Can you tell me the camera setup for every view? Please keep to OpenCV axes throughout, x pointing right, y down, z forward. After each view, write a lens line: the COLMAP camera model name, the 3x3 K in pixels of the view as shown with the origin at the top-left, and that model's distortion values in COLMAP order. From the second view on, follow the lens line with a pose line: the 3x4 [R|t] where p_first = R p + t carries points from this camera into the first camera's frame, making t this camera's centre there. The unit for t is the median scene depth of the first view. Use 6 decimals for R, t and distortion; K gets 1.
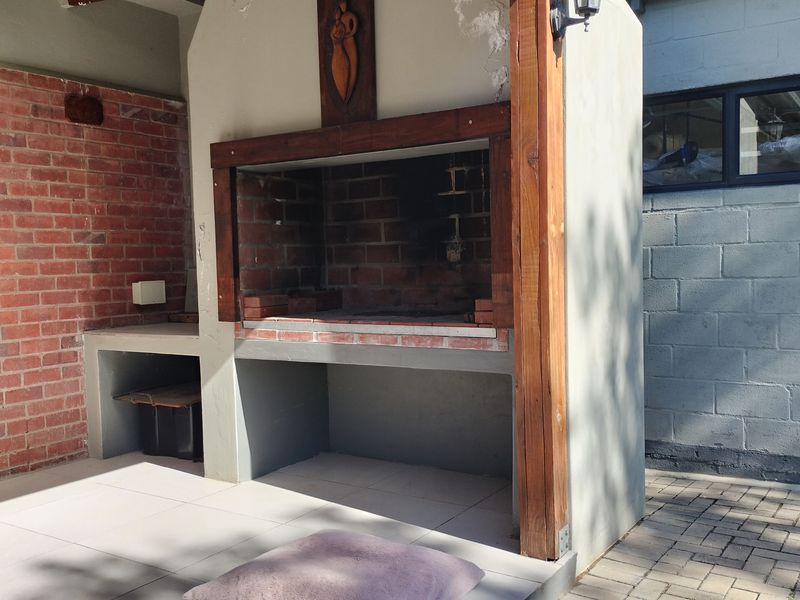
lens RADIAL K [[782.4, 0, 400.0], [0, 782.4, 300.0], [0, 0, 1]] dist [0.112819, -0.209996]
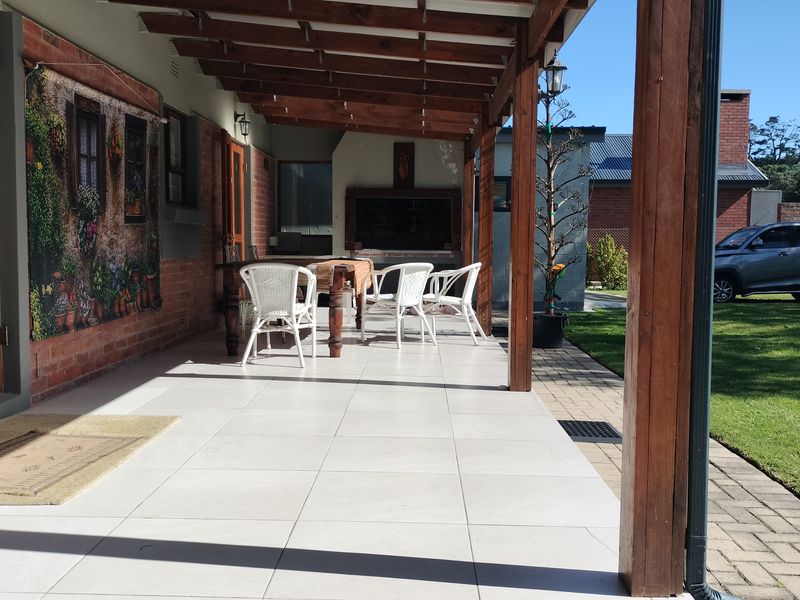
lens RADIAL K [[782.4, 0, 400.0], [0, 782.4, 300.0], [0, 0, 1]] dist [0.112819, -0.209996]
pose [[0.837152, -0.006953, 0.546926, -1.628895], [-0.003369, 0.999835, 0.017867, 0.157974], [-0.546960, -0.016799, 0.836990, -1.493105]]
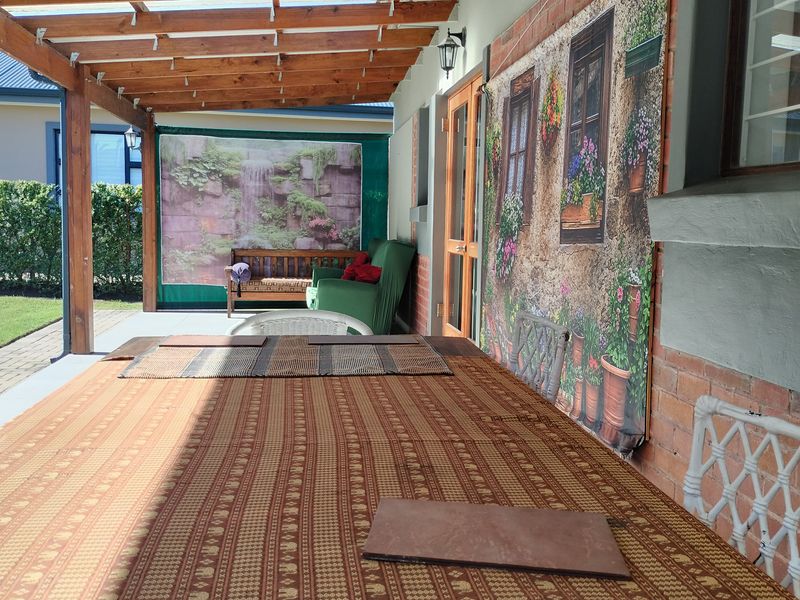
lens RADIAL K [[782.4, 0, 400.0], [0, 782.4, 300.0], [0, 0, 1]] dist [0.112819, -0.209996]
pose [[-0.758144, 0.069323, -0.648392, -0.574205], [-0.041802, 0.987121, 0.154417, -0.020999], [0.650746, 0.144175, -0.745482, 0.573817]]
